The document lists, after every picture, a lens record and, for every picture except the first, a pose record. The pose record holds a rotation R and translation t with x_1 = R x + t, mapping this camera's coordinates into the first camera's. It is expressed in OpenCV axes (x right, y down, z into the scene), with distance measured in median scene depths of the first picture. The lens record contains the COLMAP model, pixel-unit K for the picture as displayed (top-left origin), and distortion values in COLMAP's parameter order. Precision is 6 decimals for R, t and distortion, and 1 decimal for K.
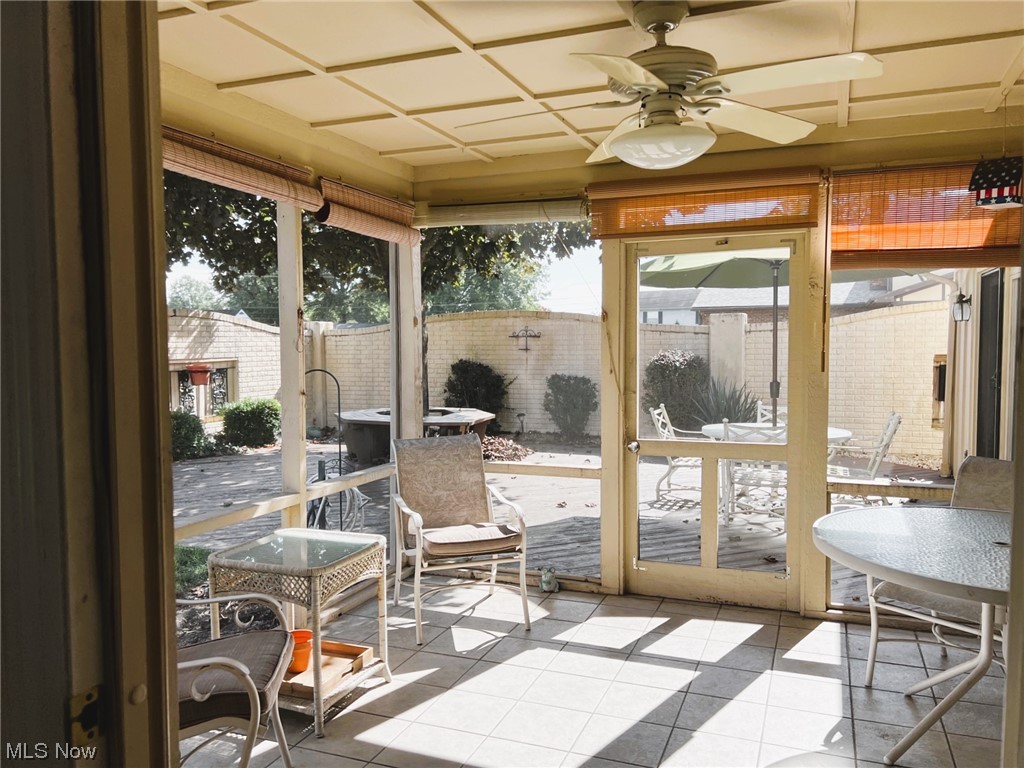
lens RADIAL K [[765.1, 0, 511.5], [0, 765.1, 387.5], [0, 0, 1]] dist [0.122651, -0.176711]
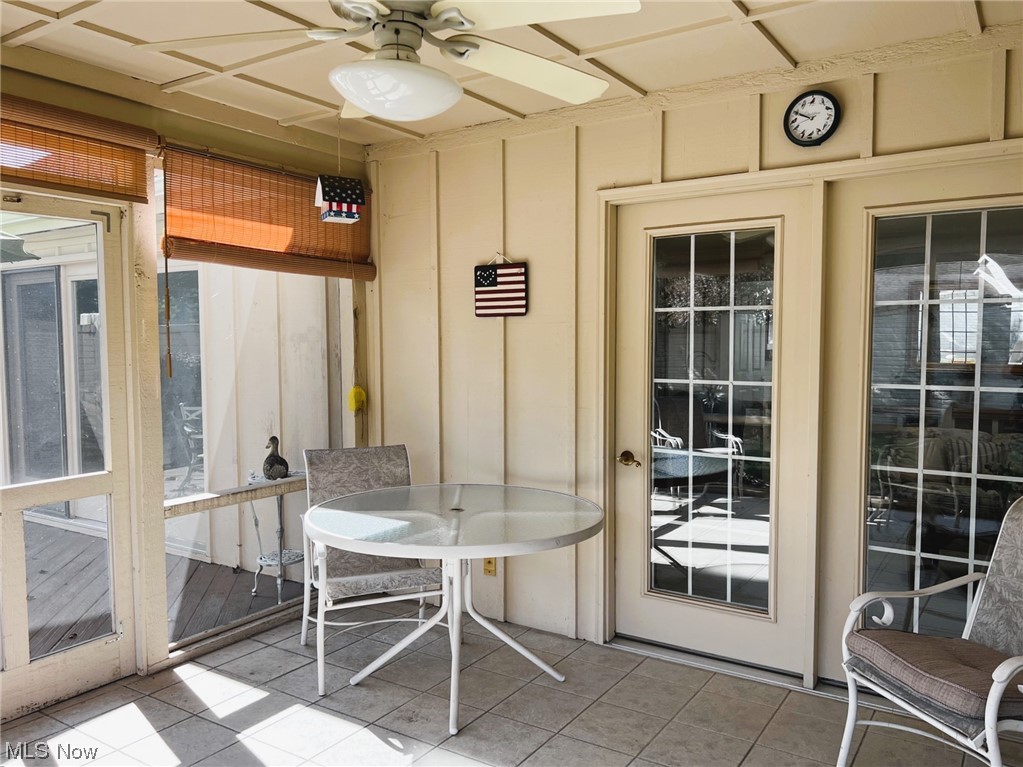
lens RADIAL K [[812.0, 0, 511.5], [0, 812.0, 383.5], [0, 0, 1]] dist [0.125650, -0.228433]
pose [[0.203115, -0.049687, 0.977893, -0.457393], [0.060553, 0.997437, 0.038103, -0.028848], [-0.977281, 0.051475, 0.205604, 0.514497]]
